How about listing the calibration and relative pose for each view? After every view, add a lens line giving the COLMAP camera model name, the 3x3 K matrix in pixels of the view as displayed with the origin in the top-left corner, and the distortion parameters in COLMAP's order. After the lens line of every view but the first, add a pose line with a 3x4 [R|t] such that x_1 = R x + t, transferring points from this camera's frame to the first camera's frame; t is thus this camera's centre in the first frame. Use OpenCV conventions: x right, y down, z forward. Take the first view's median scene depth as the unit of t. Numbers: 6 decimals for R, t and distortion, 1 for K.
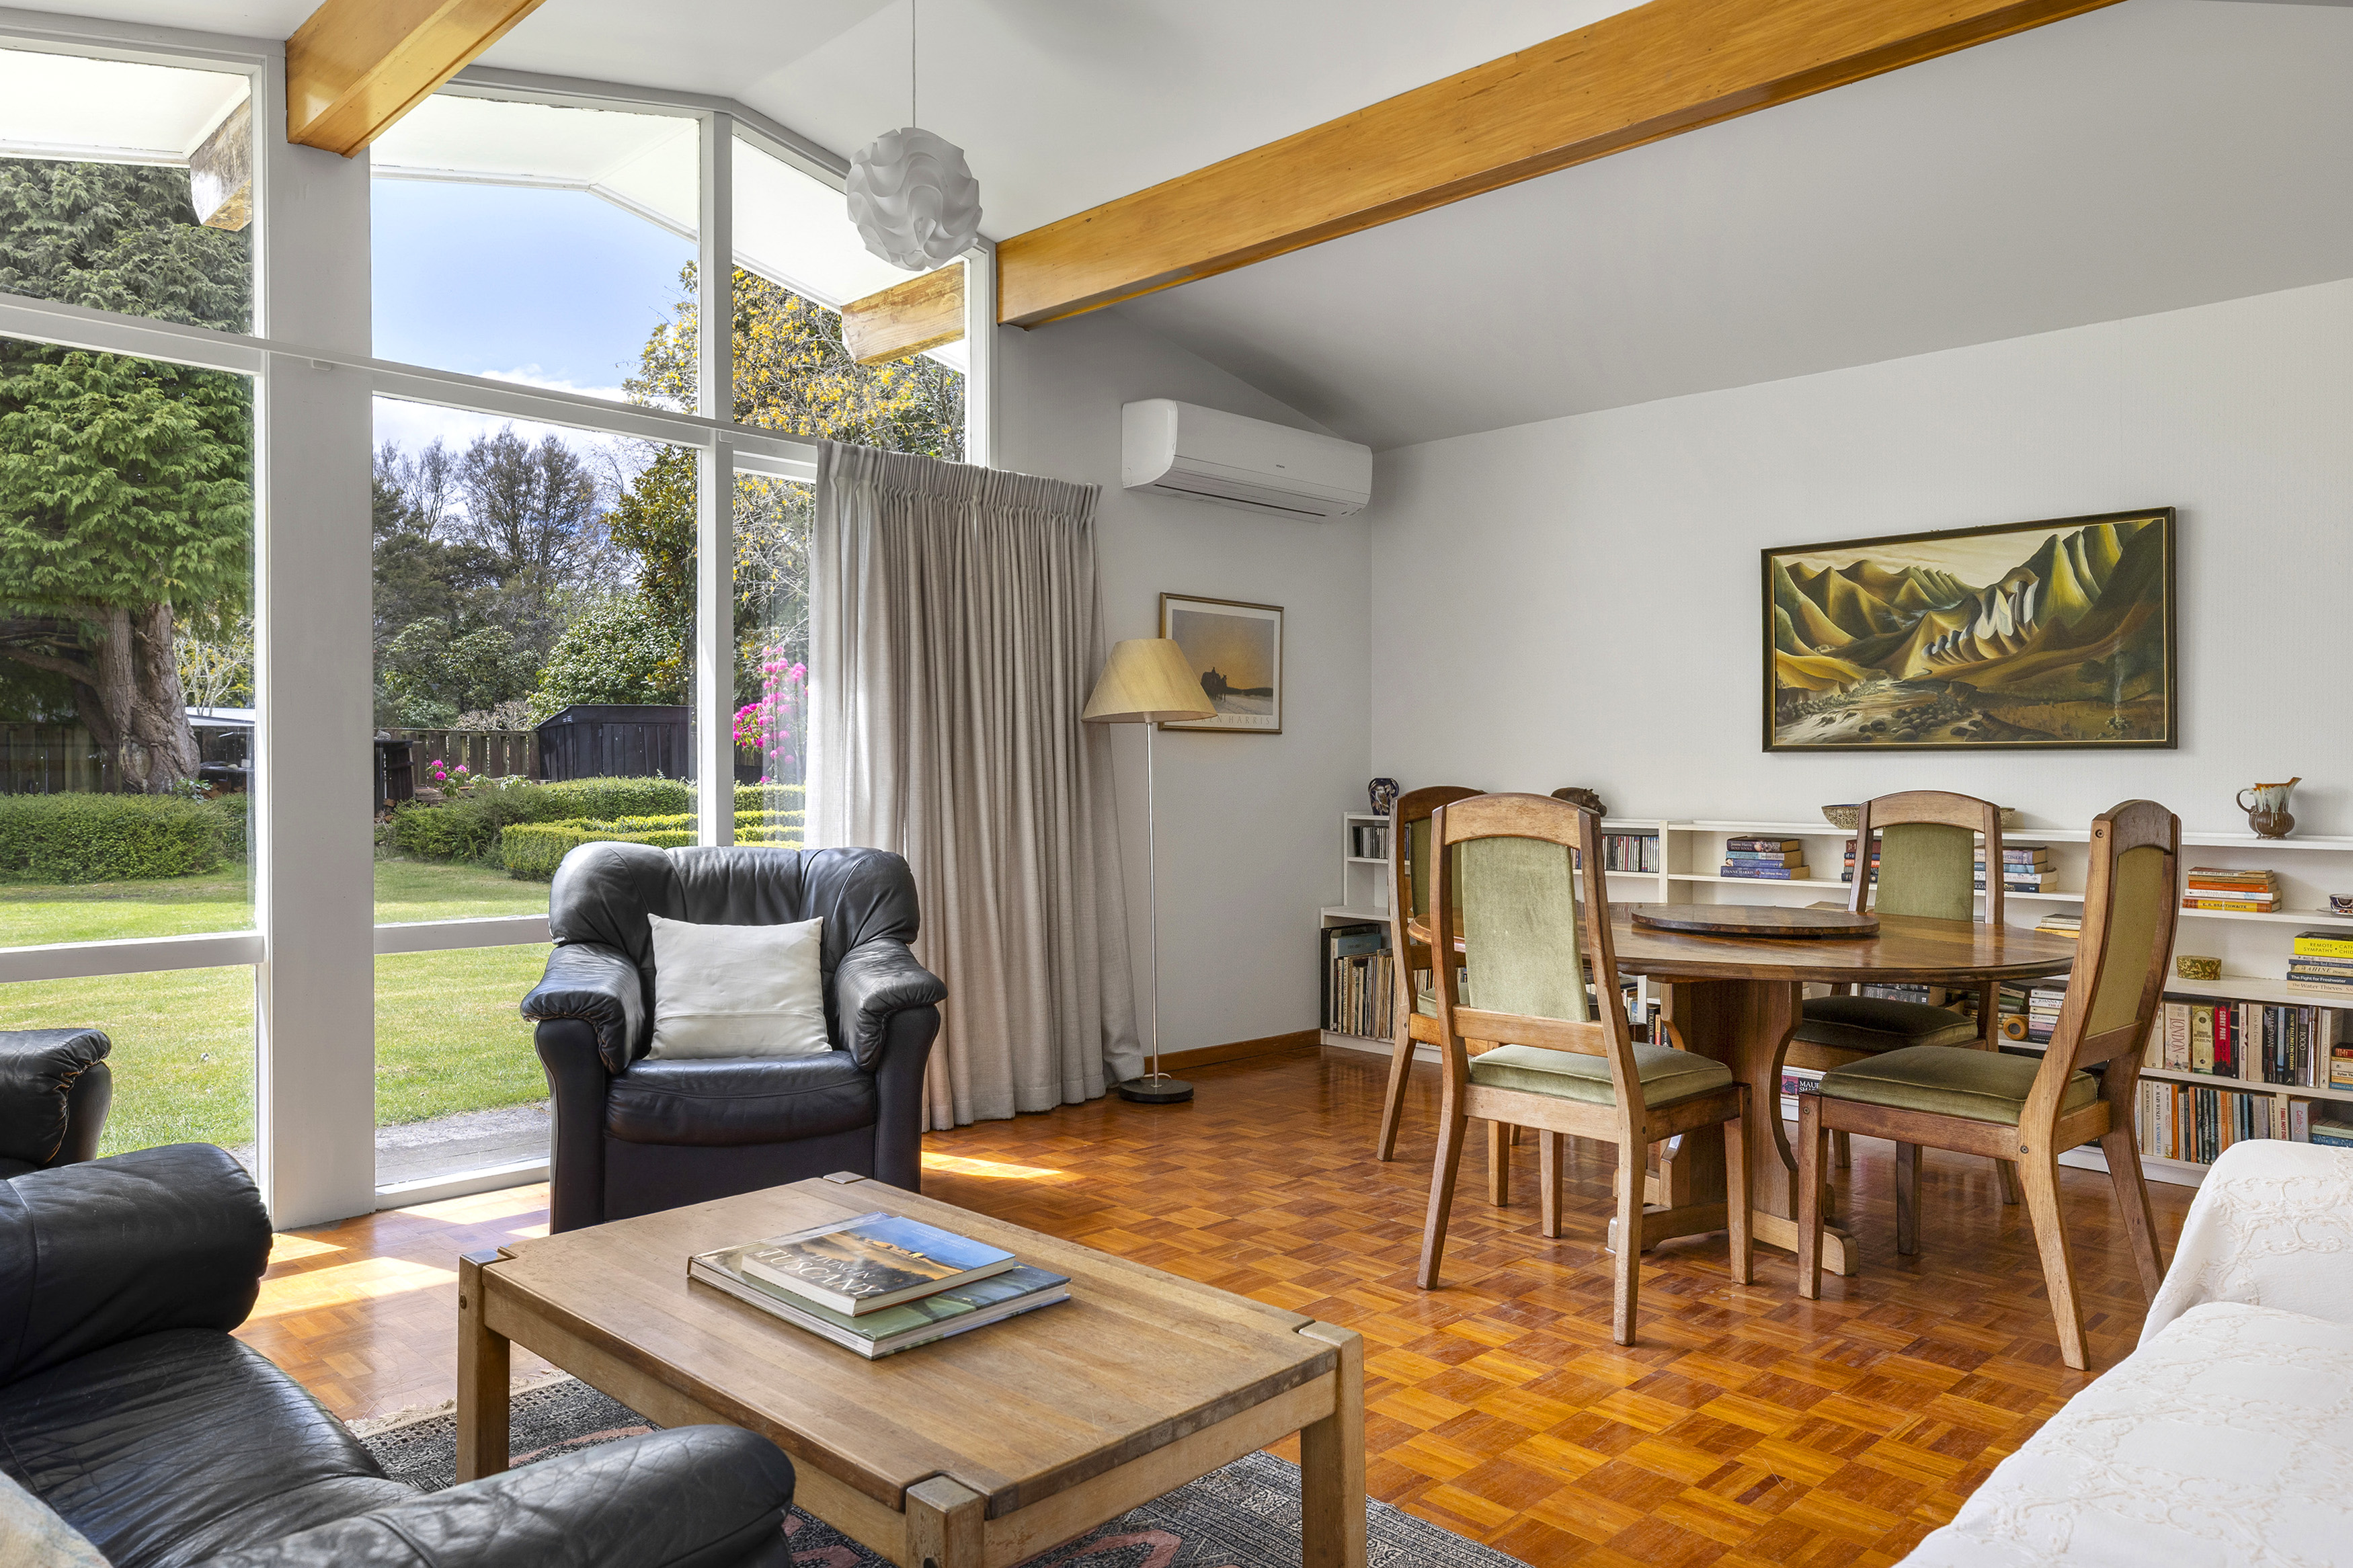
lens RADIAL K [[1547.5, 0, 1177.5], [0, 1547.5, 788.8], [0, 0, 1]] dist [-0.001032, 0.000216]
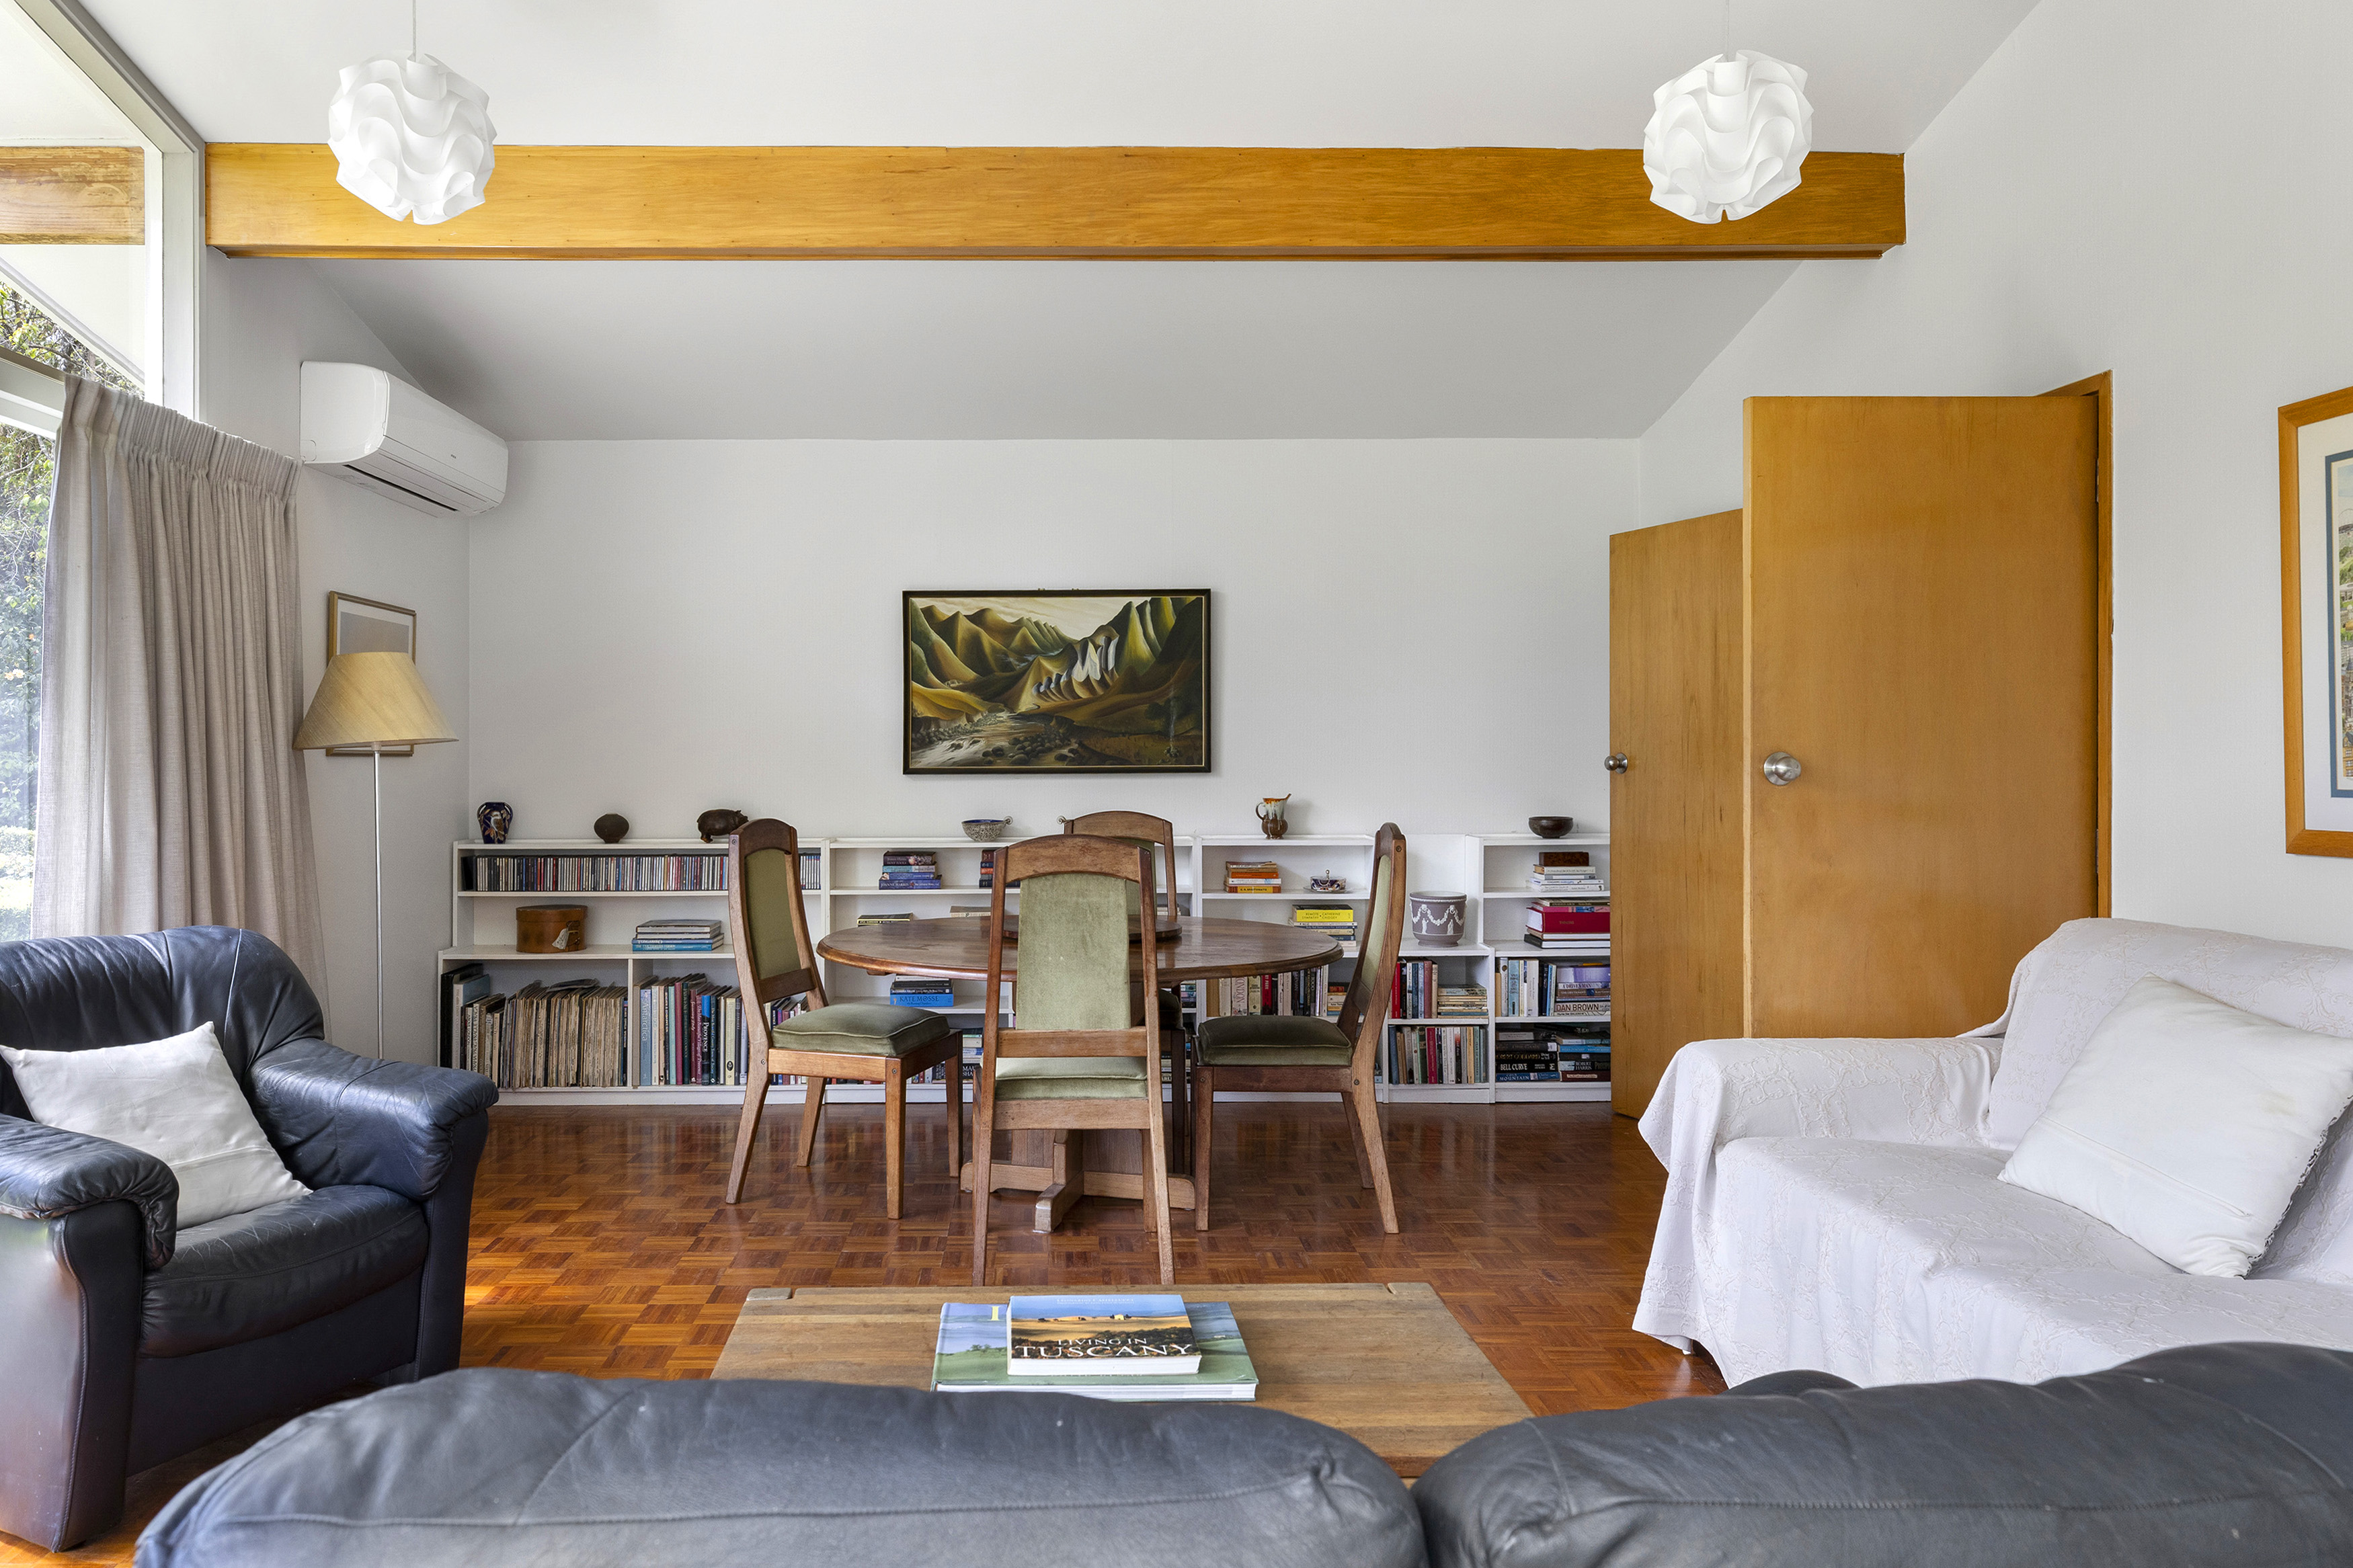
lens RADIAL K [[1585.9, 0, 1179.5], [0, 1585.9, 765.0], [0, 0, 1]] dist [0.007191, 0.003583]
pose [[0.693208, -0.004368, 0.720725, -0.325717], [0.012181, 0.999910, -0.005656, -0.023372], [-0.720635, 0.012700, 0.693198, 0.079233]]
